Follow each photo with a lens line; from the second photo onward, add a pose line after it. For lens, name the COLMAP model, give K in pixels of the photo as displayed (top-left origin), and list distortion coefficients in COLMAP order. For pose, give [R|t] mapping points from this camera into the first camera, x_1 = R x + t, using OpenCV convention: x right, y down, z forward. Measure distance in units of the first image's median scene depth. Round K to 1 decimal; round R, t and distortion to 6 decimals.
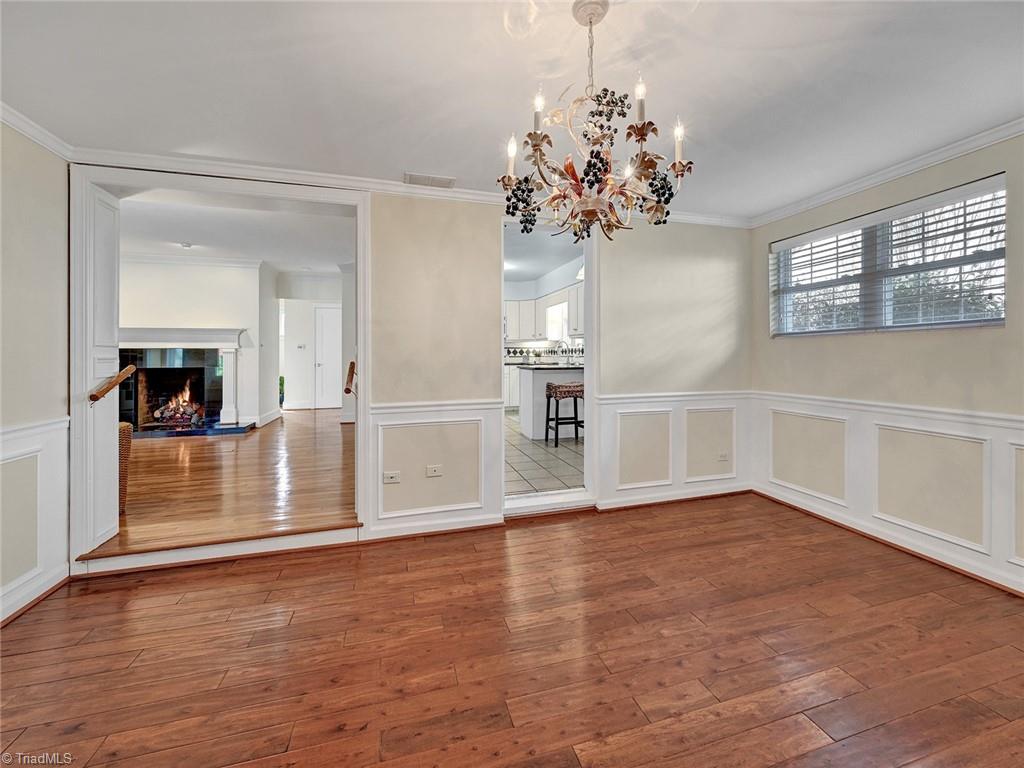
lens RADIAL K [[407.7, 0, 511.6], [0, 407.7, 358.7], [0, 0, 1]] dist [-0.001138, 0.000071]
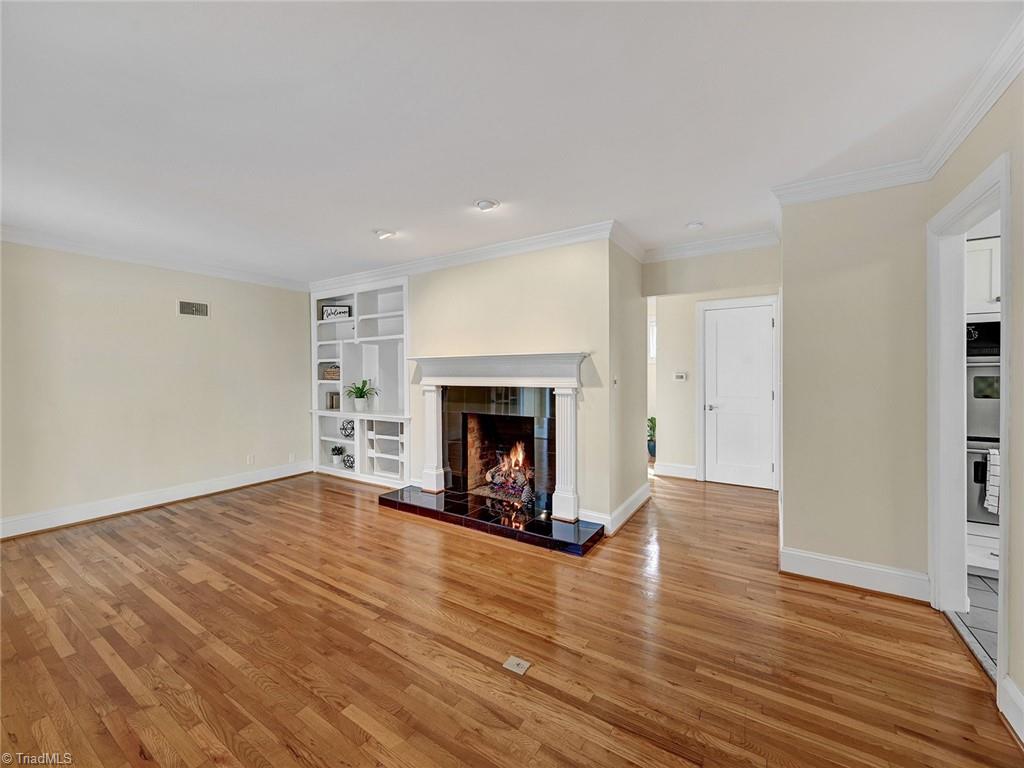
lens RADIAL K [[407.7, 0, 515.0], [0, 407.7, 376.0], [0, 0, 1]] dist [-0.001138, 0.000071]
pose [[0.665051, 0.010860, -0.746719, -0.304378], [-0.005693, 0.999939, 0.009473, -0.045159], [0.746776, -0.002049, 0.665072, 0.548999]]
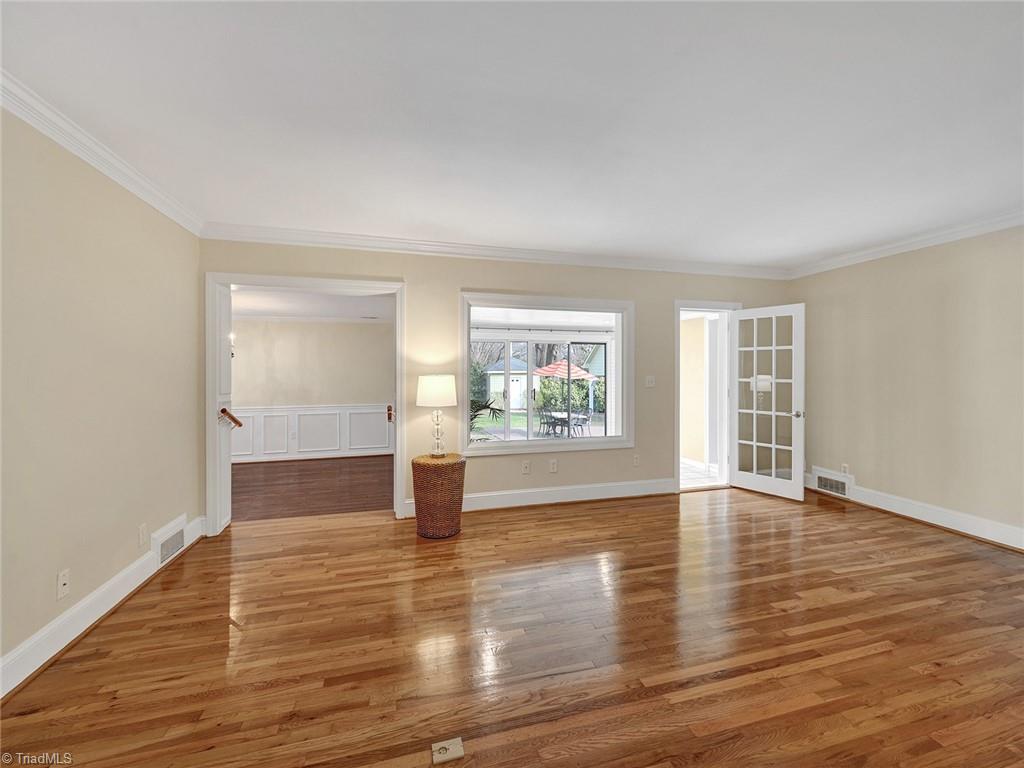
lens RADIAL K [[407.7, 0, 511.6], [0, 407.7, 381.1], [0, 0, 1]] dist [-0.001138, 0.000071]
pose [[-0.999852, 0.007412, 0.015504, -0.567924], [0.007974, 0.999301, 0.036528, -0.048277], [-0.015222, 0.036646, -0.999212, 0.975011]]
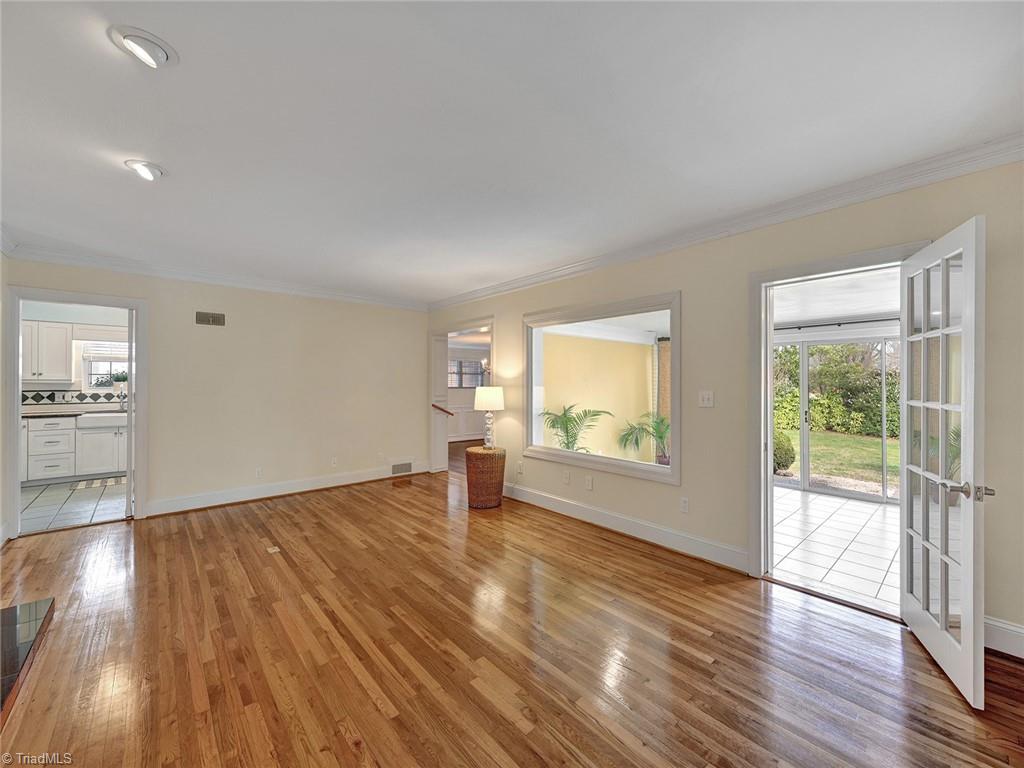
lens RADIAL K [[407.7, 0, 516.0], [0, 407.7, 382.2], [0, 0, 1]] dist [-0.001138, 0.000071]
pose [[-0.437962, 0.005739, 0.898975, -1.141436], [0.010938, 0.999940, -0.001054, -0.042621], [-0.898927, 0.009372, -0.437998, 0.696701]]
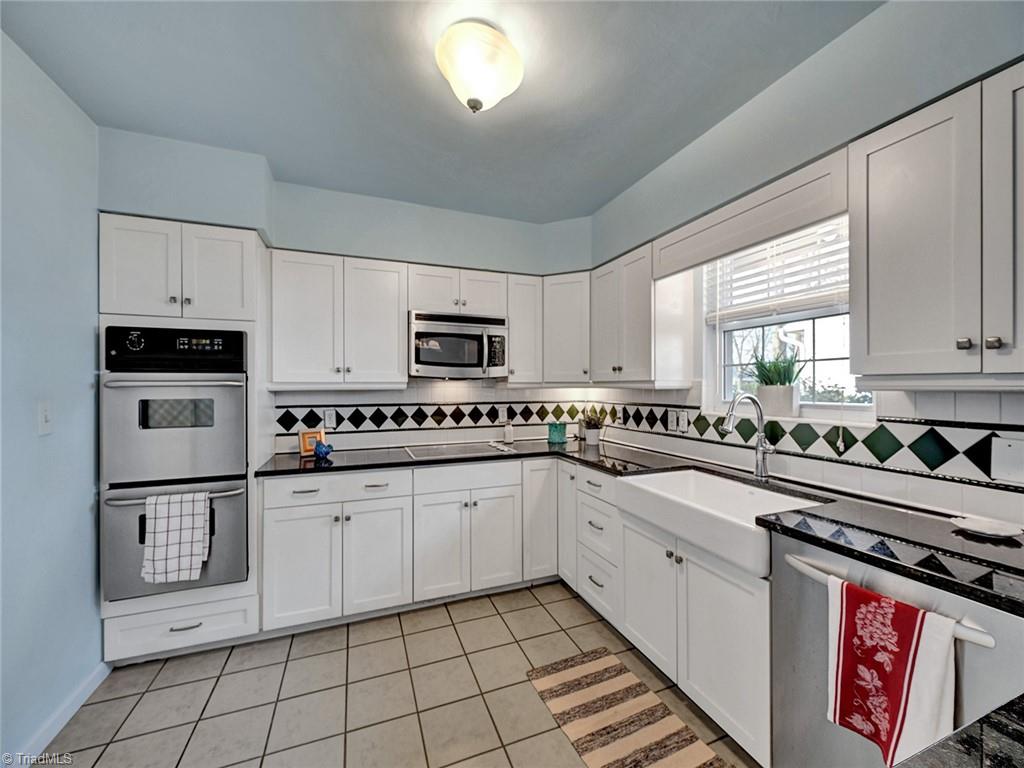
lens RADIAL K [[407.7, 0, 510.1], [0, 407.7, 384.5], [0, 0, 1]] dist [-0.001138, 0.000071]
pose [[0.995671, 0.004574, 0.092833, -0.058278], [-0.003086, 0.999865, -0.016163, -0.049843], [-0.092895, 0.015806, 0.995550, 0.837400]]
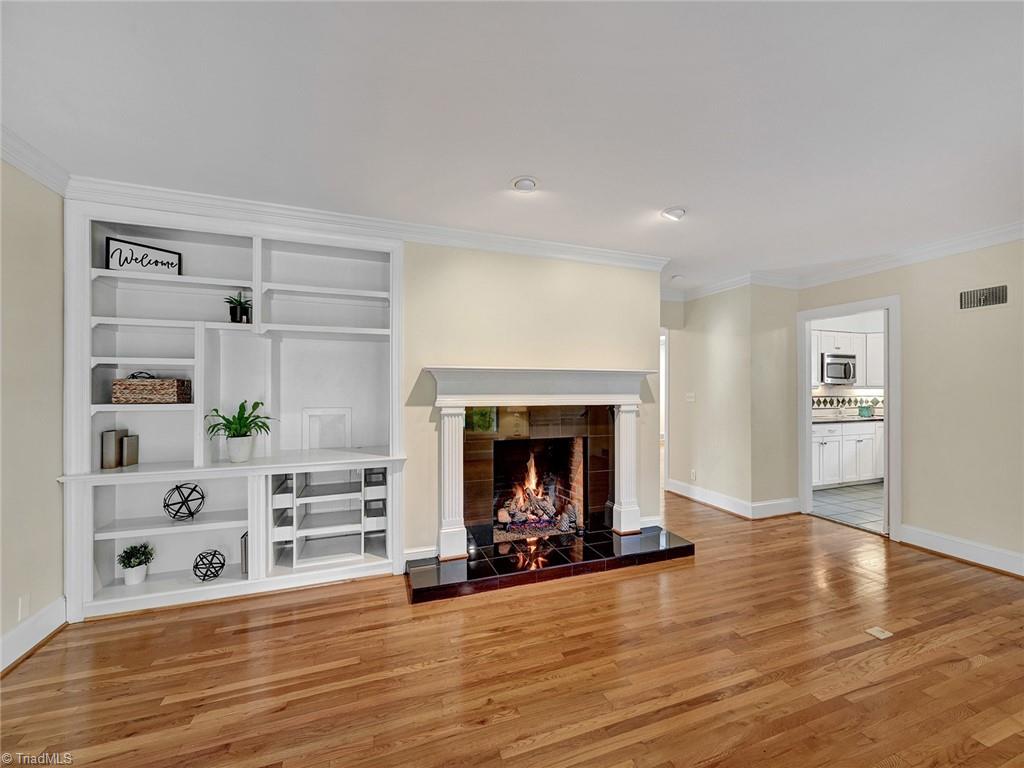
lens RADIAL K [[407.7, 0, 511.3], [0, 407.7, 387.5], [0, 0, 1]] dist [-0.001138, 0.000071]
pose [[0.997503, 0.007592, 0.070221, -0.878387], [-0.006795, 0.999910, -0.011581, -0.040114], [-0.070302, 0.011075, 0.997464, 0.409455]]
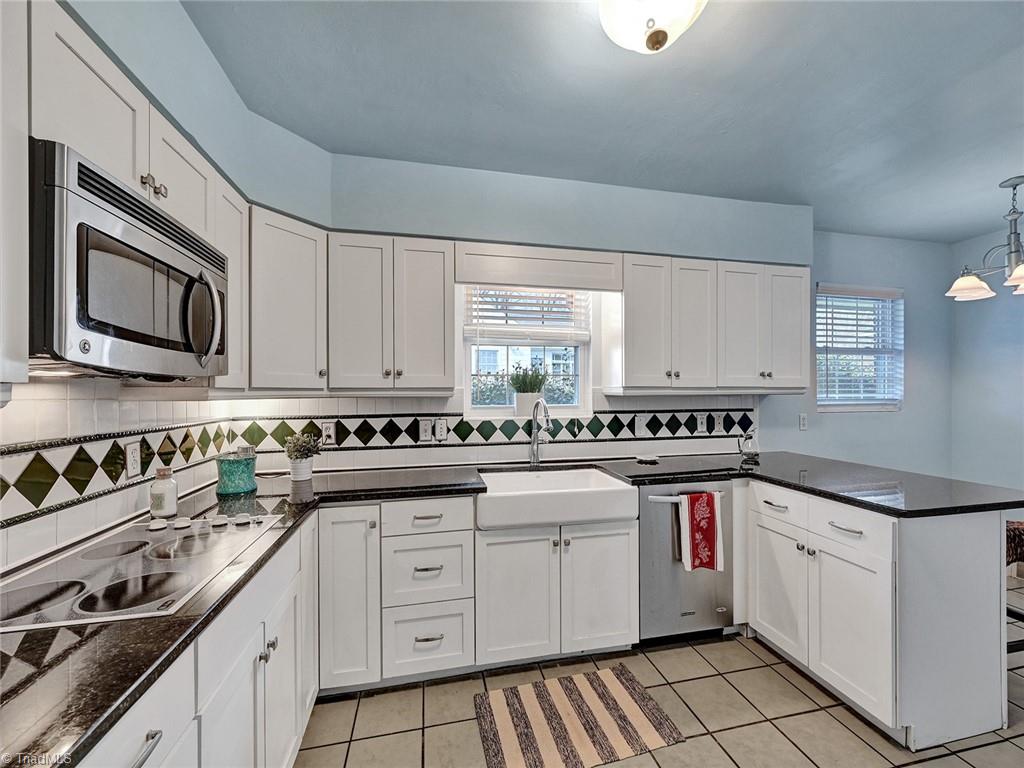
lens RADIAL K [[407.7, 0, 517.2], [0, 407.7, 391.3], [0, 0, 1]] dist [-0.001138, 0.000071]
pose [[0.051056, 0.007319, 0.998669, -0.238235], [0.016410, 0.999832, -0.008166, -0.053212], [-0.998561, 0.016805, 0.050927, 1.117196]]
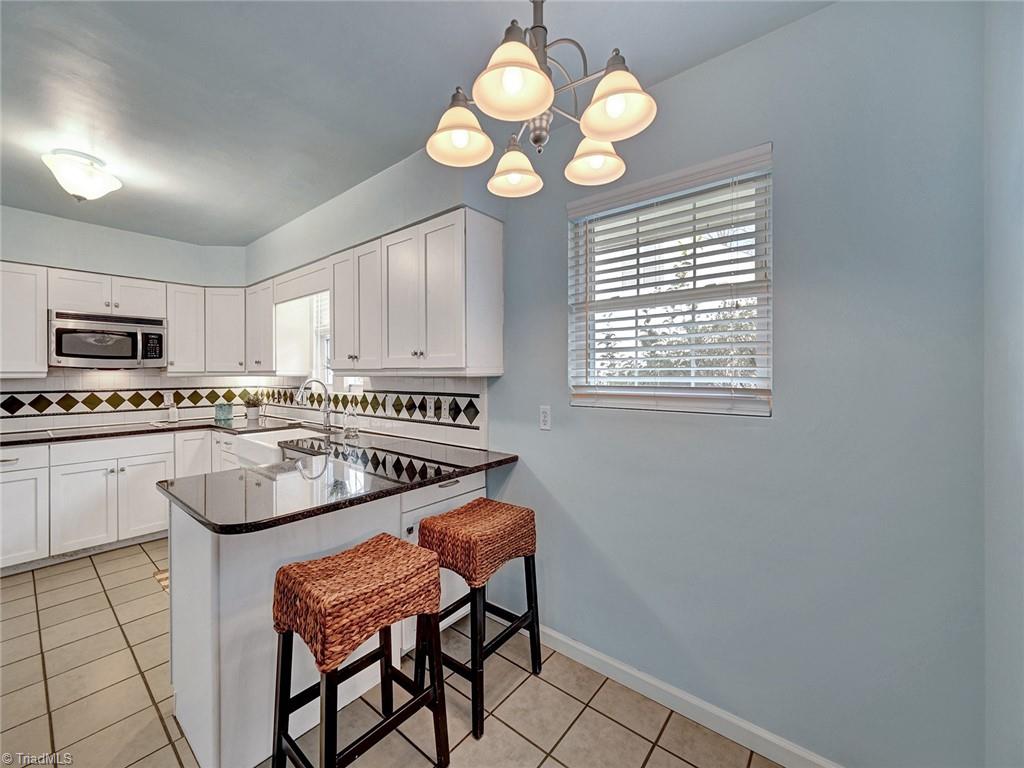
lens RADIAL K [[407.7, 0, 506.1], [0, 407.7, 373.5], [0, 0, 1]] dist [-0.001138, 0.000071]
pose [[0.820414, 0.003744, 0.571758, 0.045263], [0.005822, 0.999872, -0.014900, -0.046117], [-0.571741, 0.015553, 0.820287, 0.561686]]
